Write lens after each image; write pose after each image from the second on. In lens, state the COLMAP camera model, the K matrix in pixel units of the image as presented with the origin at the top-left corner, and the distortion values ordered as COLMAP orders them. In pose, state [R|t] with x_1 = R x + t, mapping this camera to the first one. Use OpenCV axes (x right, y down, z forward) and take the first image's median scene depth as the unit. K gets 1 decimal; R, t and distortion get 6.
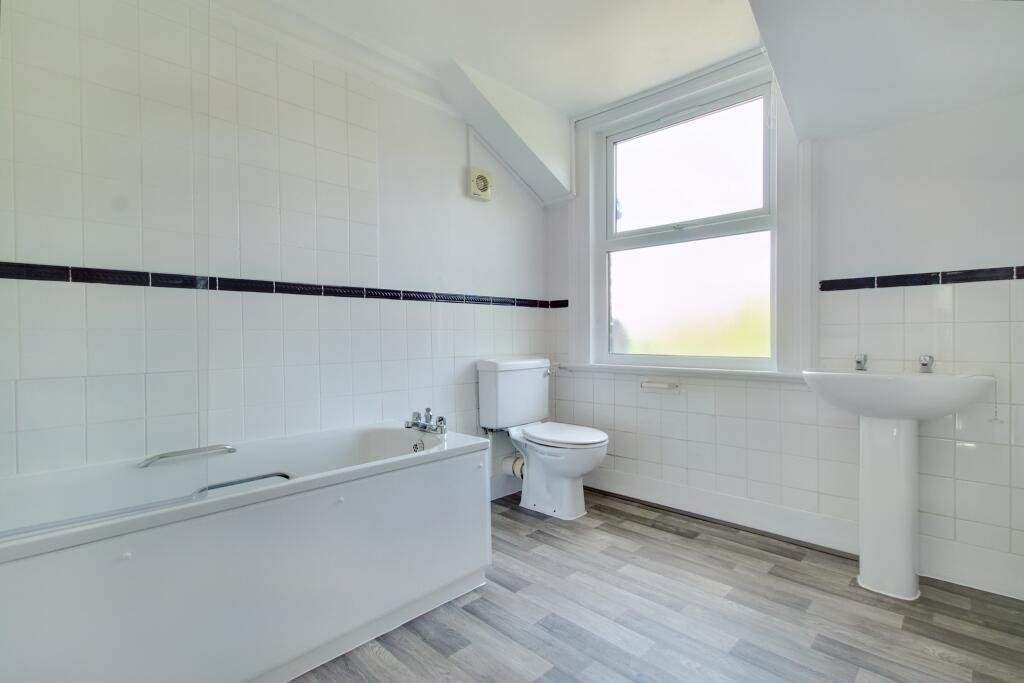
lens RADIAL K [[471.0, 0, 505.9], [0, 471.0, 340.4], [0, 0, 1]] dist [-0.004391, -0.000985]
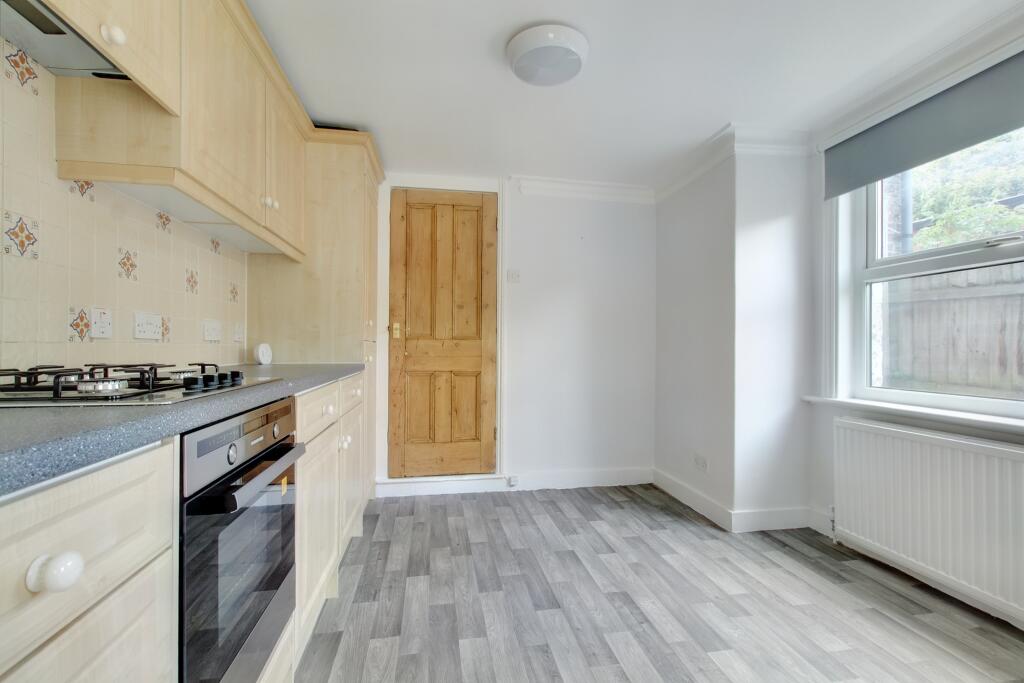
lens RADIAL K [[471.0, 0, 516.1], [0, 471.0, 339.4], [0, 0, 1]] dist [-0.004391, -0.000985]
pose [[-0.819383, 0.013137, 0.573095, 0.064076], [0.012167, 0.999911, -0.005525, -0.061774], [-0.573117, 0.002446, -0.819470, 2.272672]]
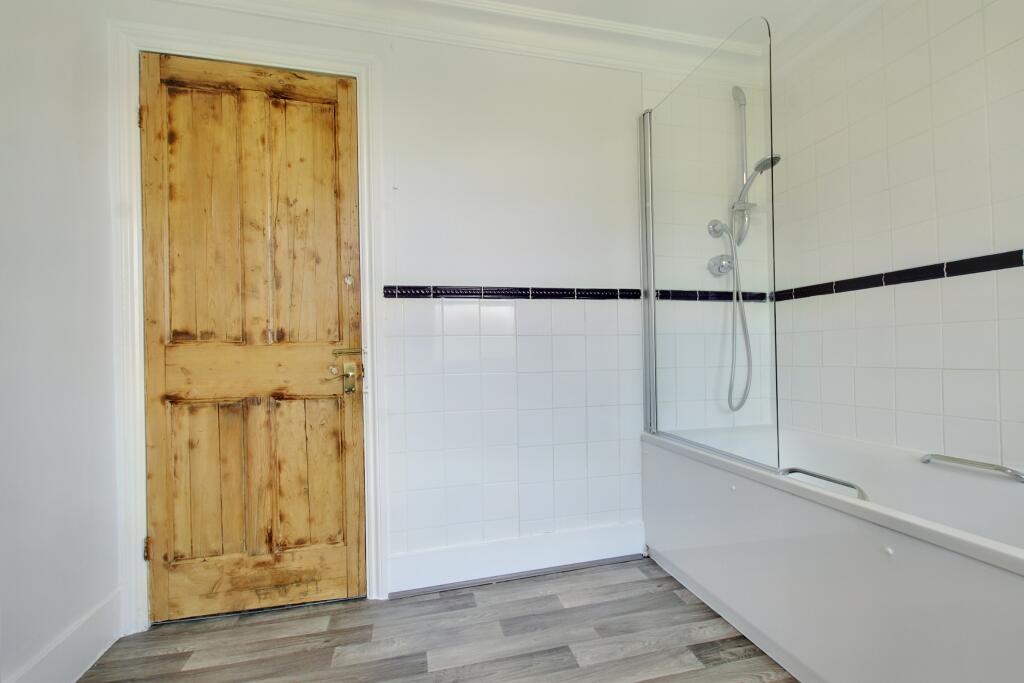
lens RADIAL K [[471.0, 0, 517.1], [0, 471.0, 343.5], [0, 0, 1]] dist [-0.004391, -0.000985]
pose [[-0.523469, 0.018581, -0.851842, 1.312239], [0.022426, 0.999716, 0.008026, -0.007163], [0.851750, -0.014902, -0.523737, 1.411800]]
